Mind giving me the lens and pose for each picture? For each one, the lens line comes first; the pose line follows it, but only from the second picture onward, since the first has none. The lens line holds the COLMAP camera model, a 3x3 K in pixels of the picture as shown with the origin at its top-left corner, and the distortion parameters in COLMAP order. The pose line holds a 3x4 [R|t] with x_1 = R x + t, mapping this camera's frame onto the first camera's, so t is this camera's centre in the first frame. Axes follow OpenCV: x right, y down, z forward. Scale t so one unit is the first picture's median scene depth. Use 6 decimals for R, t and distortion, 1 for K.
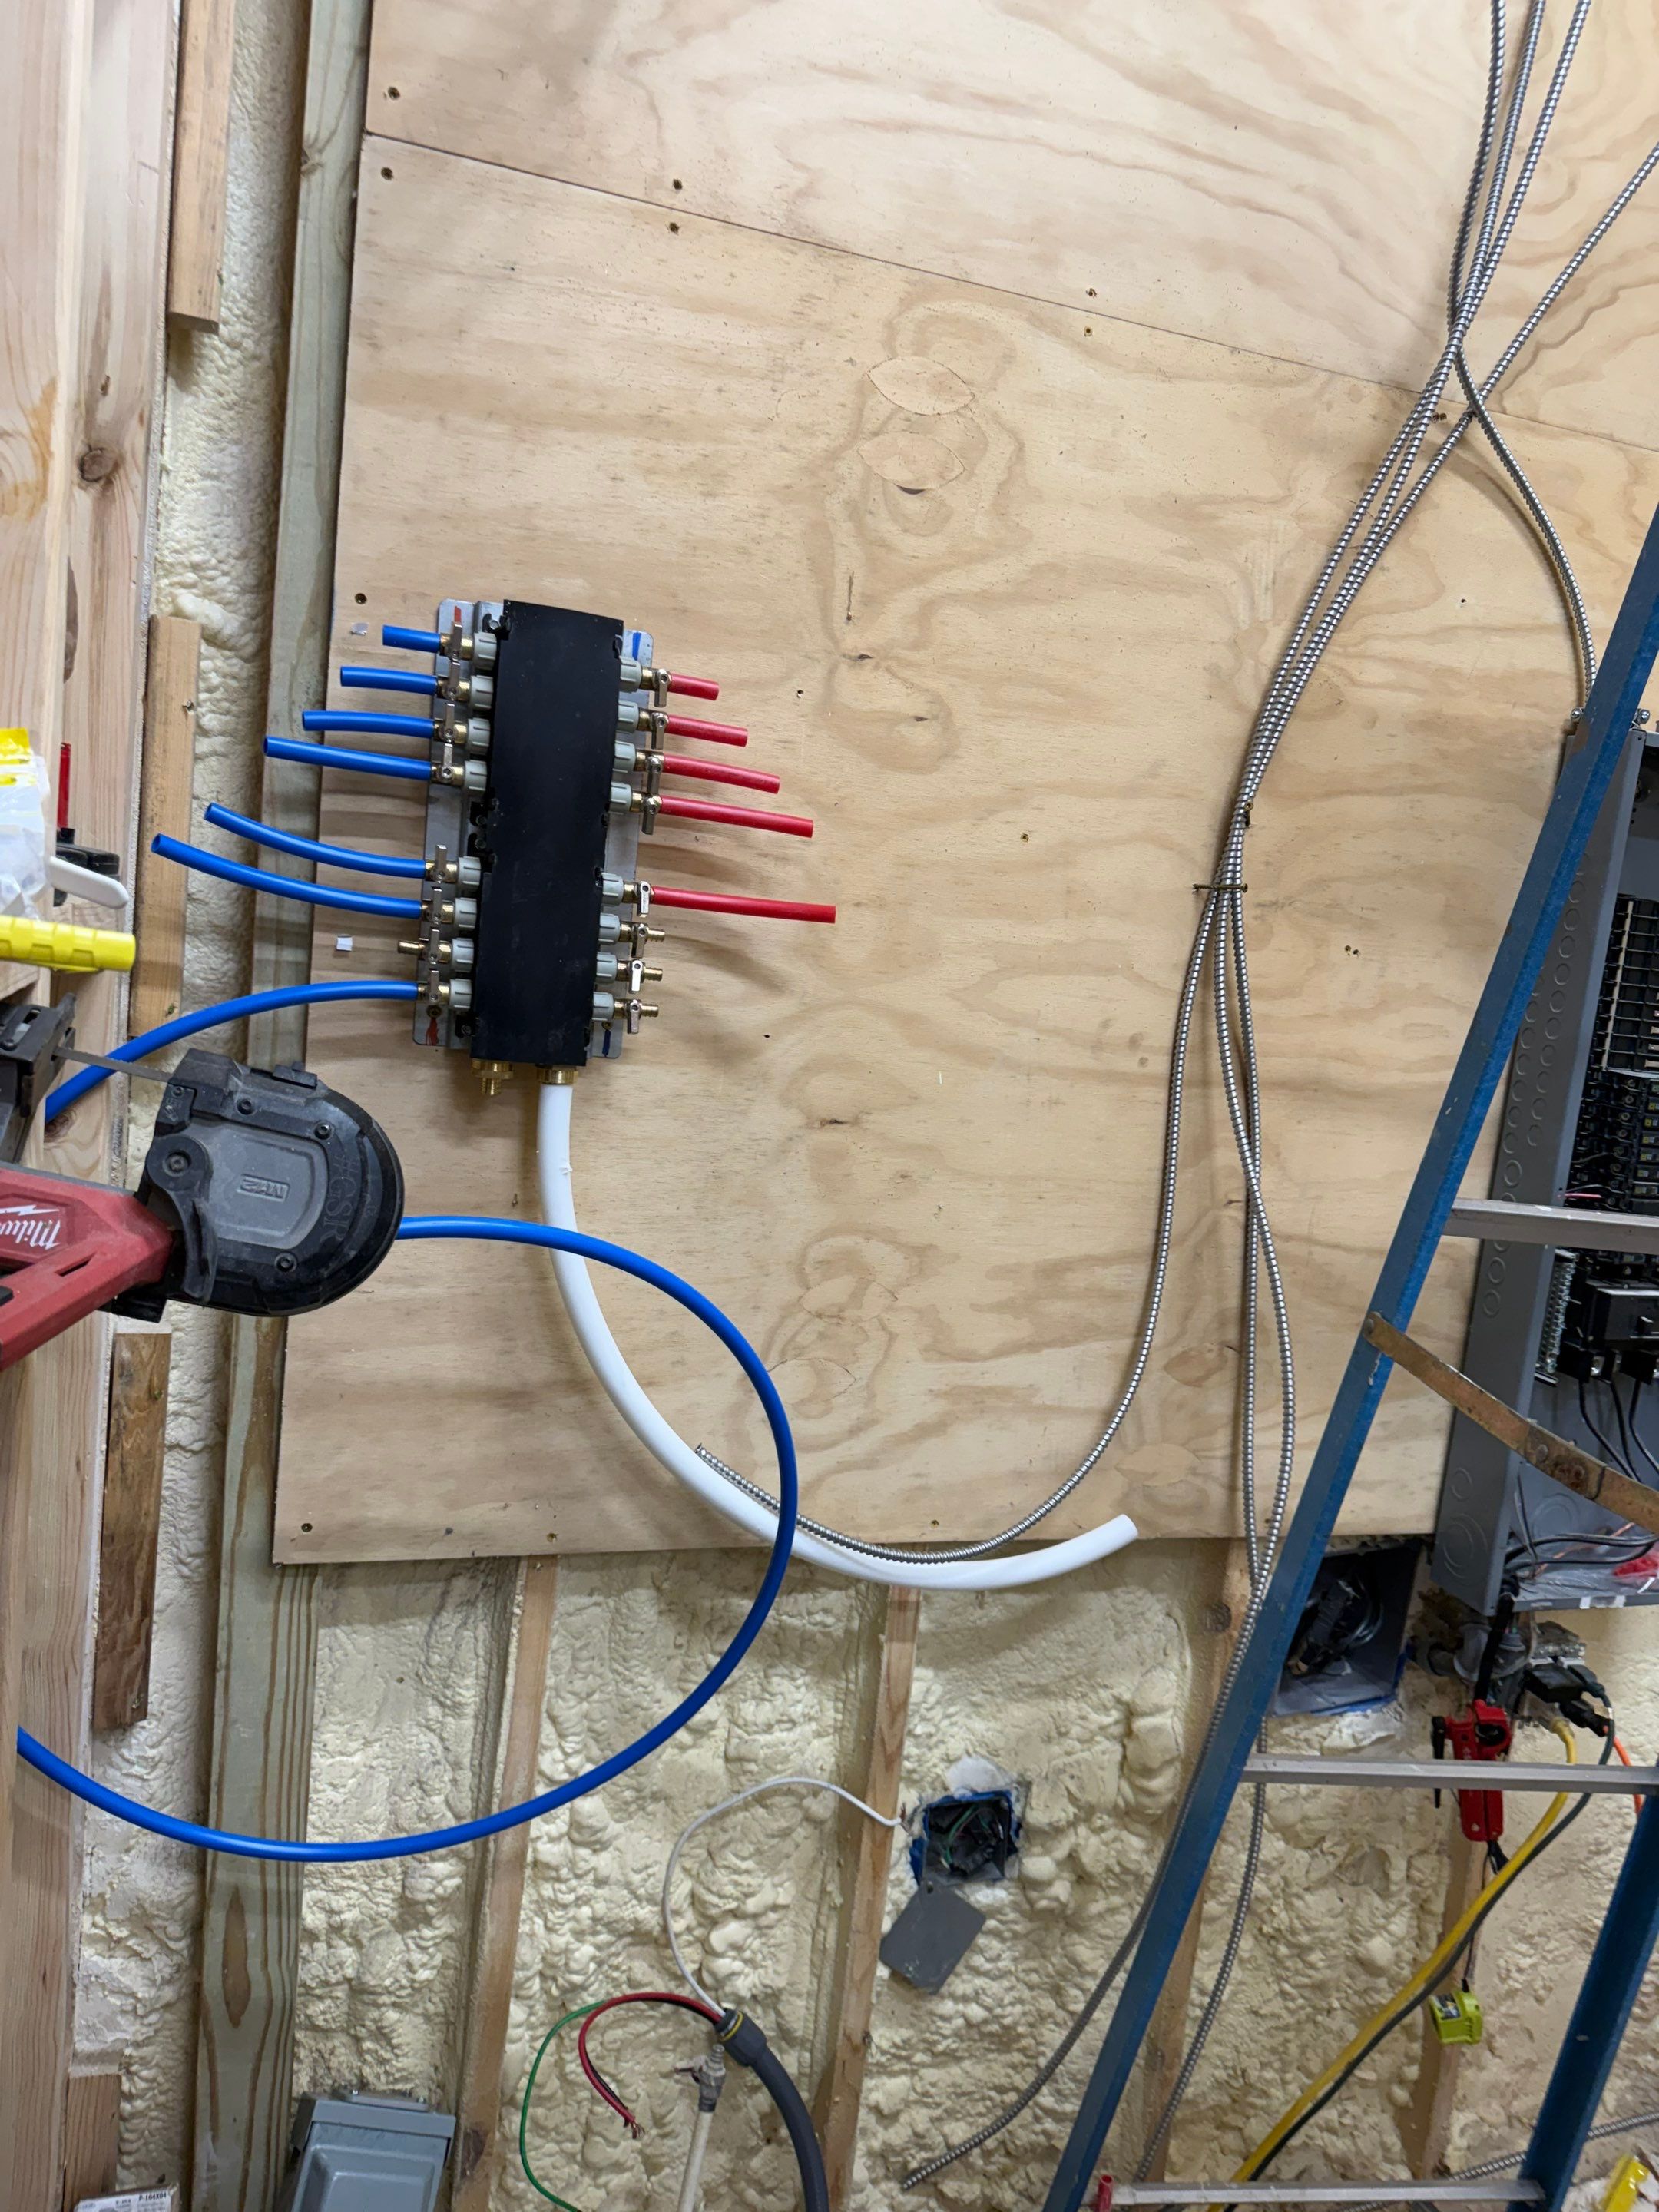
lens RADIAL K [[1583.3, 0, 840.8], [0, 1583.3, 1117.6], [0, 0, 1]] dist [0.027793, -0.041143]
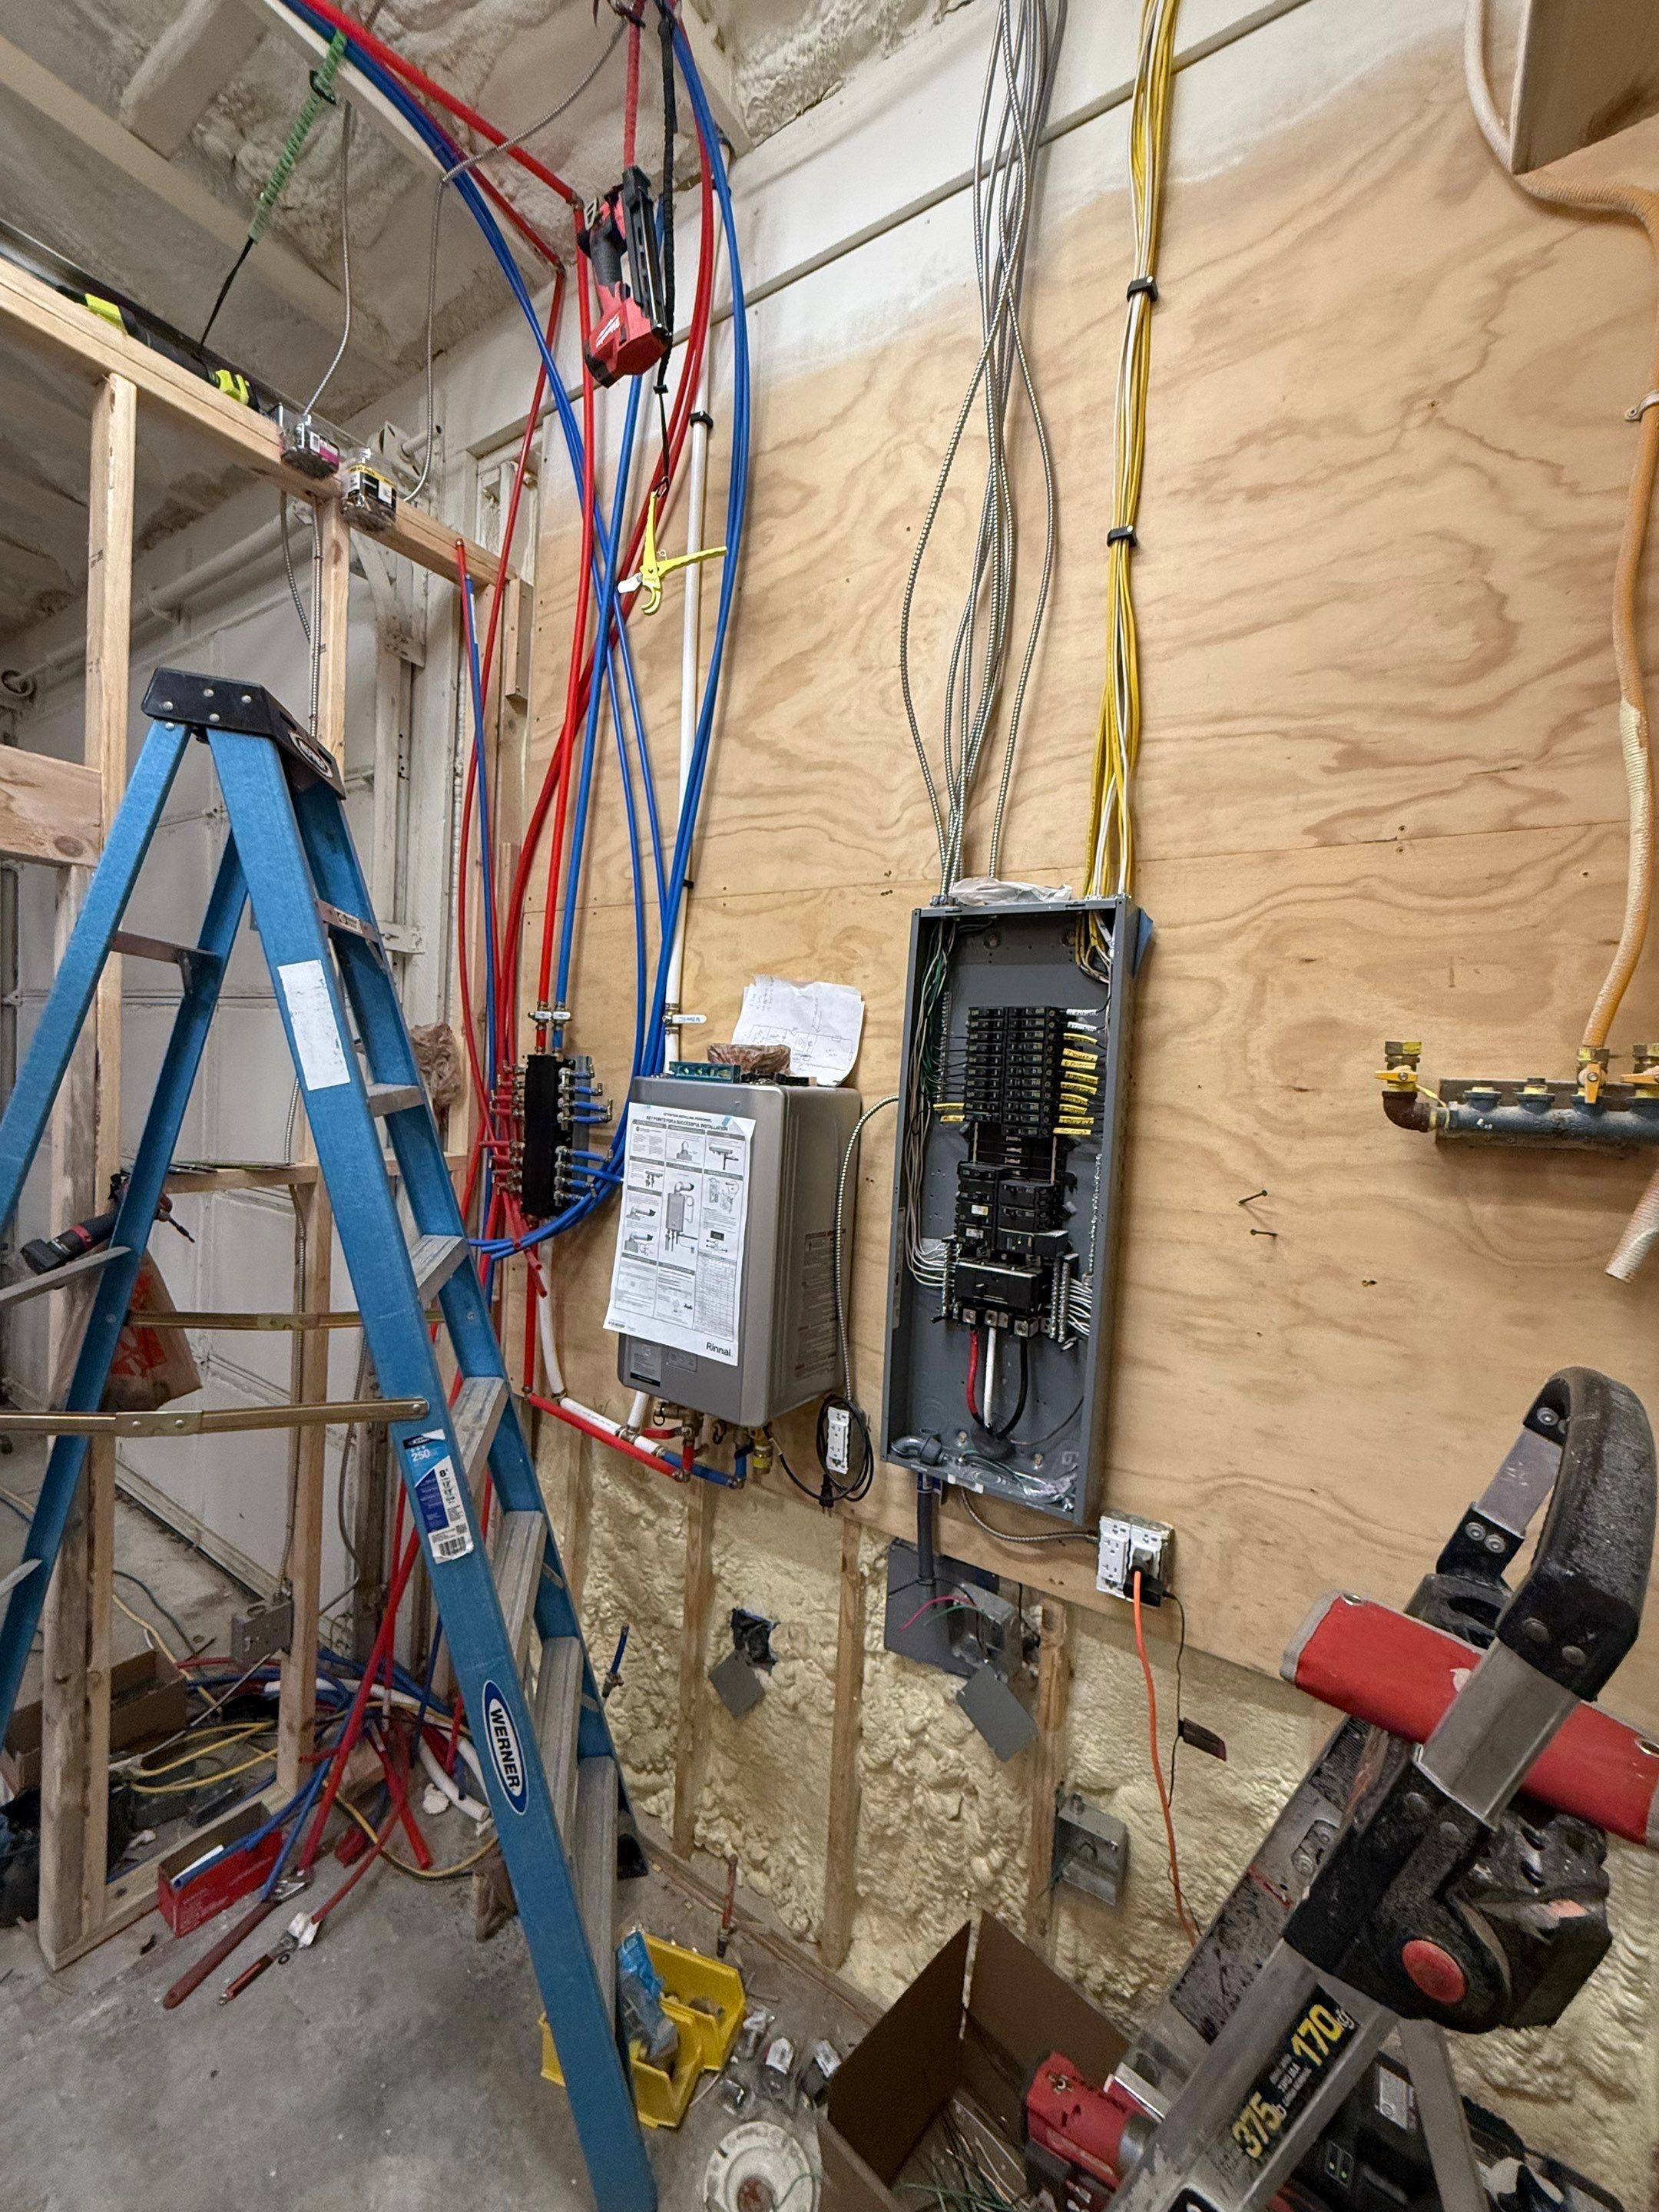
lens RADIAL K [[876.1, 0, 828.6], [0, 876.1, 1104.2], [0, 0, 1]] dist [0.000235, -0.000341]
pose [[0.637162, -0.047601, -0.769258, 1.105478], [-0.088251, 0.987020, -0.134173, -0.056003], [0.765660, 0.153378, 0.624691, 0.350743]]
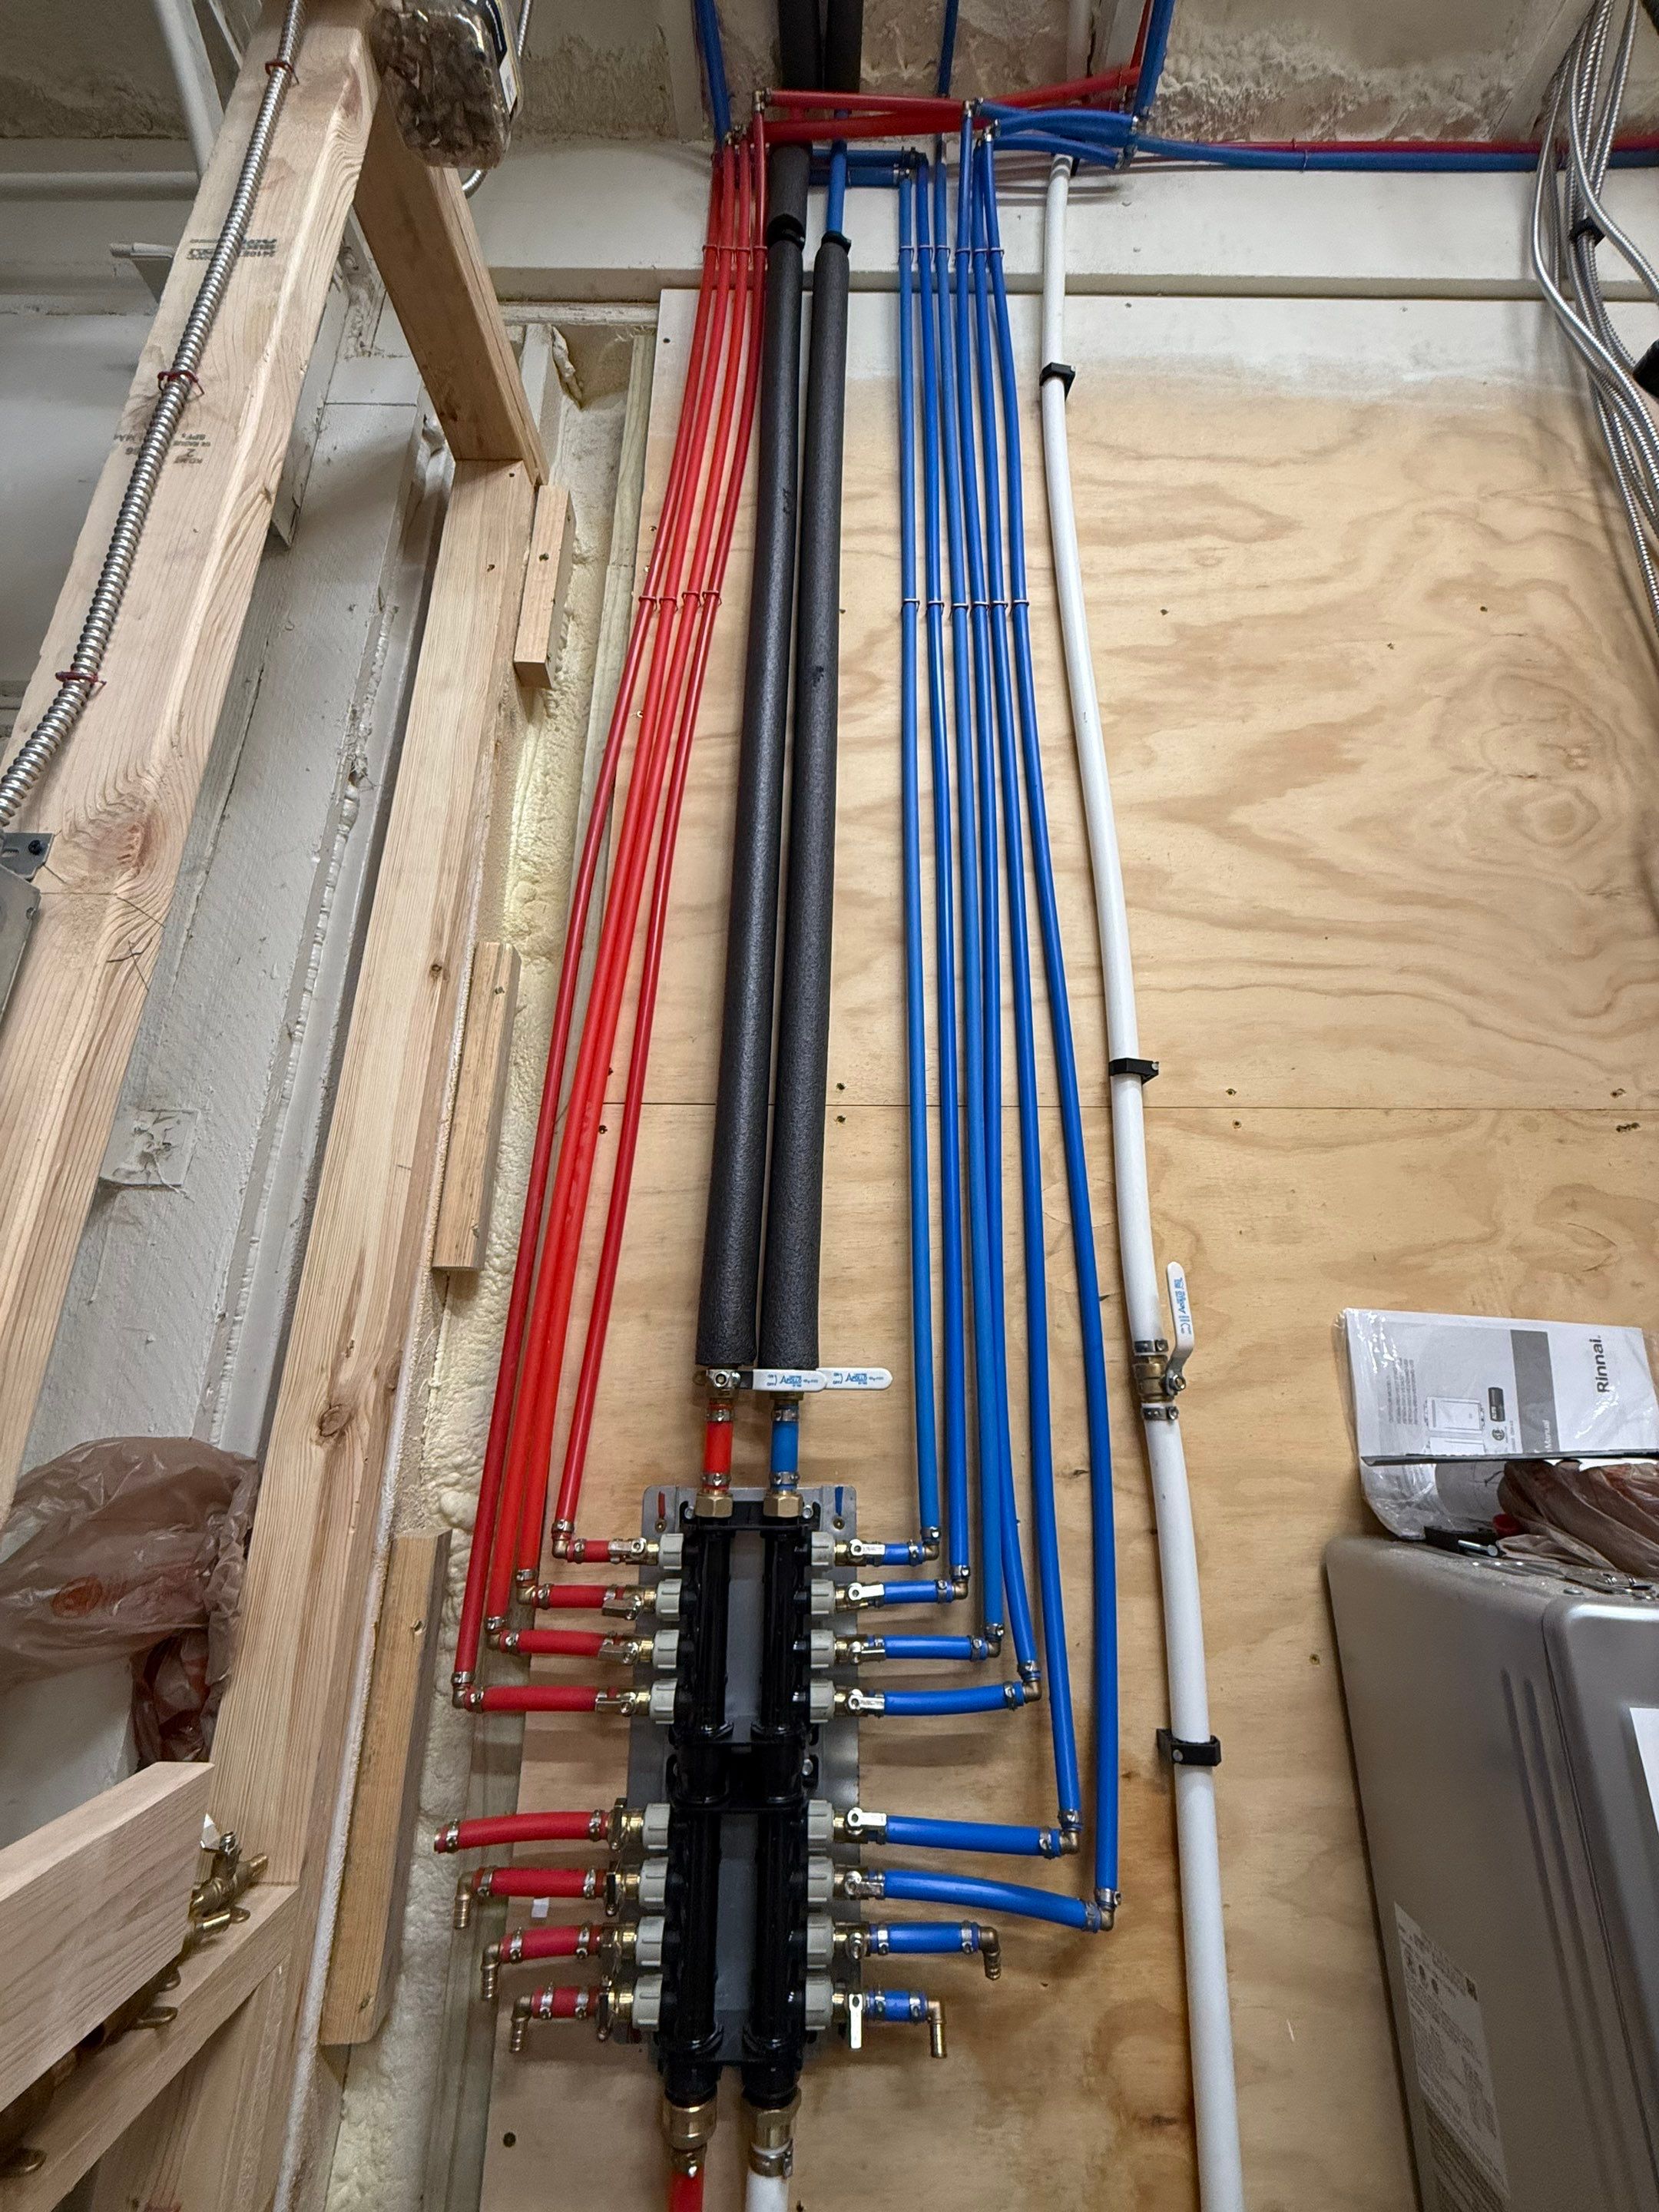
lens RADIAL K [[876.1, 0, 831.0], [0, 876.1, 1101.9], [0, 0, 1]] dist [0.000235, -0.000341]
pose [[0.950263, -0.190214, -0.246615, 0.041166], [0.059671, 0.888355, -0.455263, -0.236691], [0.305680, 0.417904, 0.855521, 0.376144]]
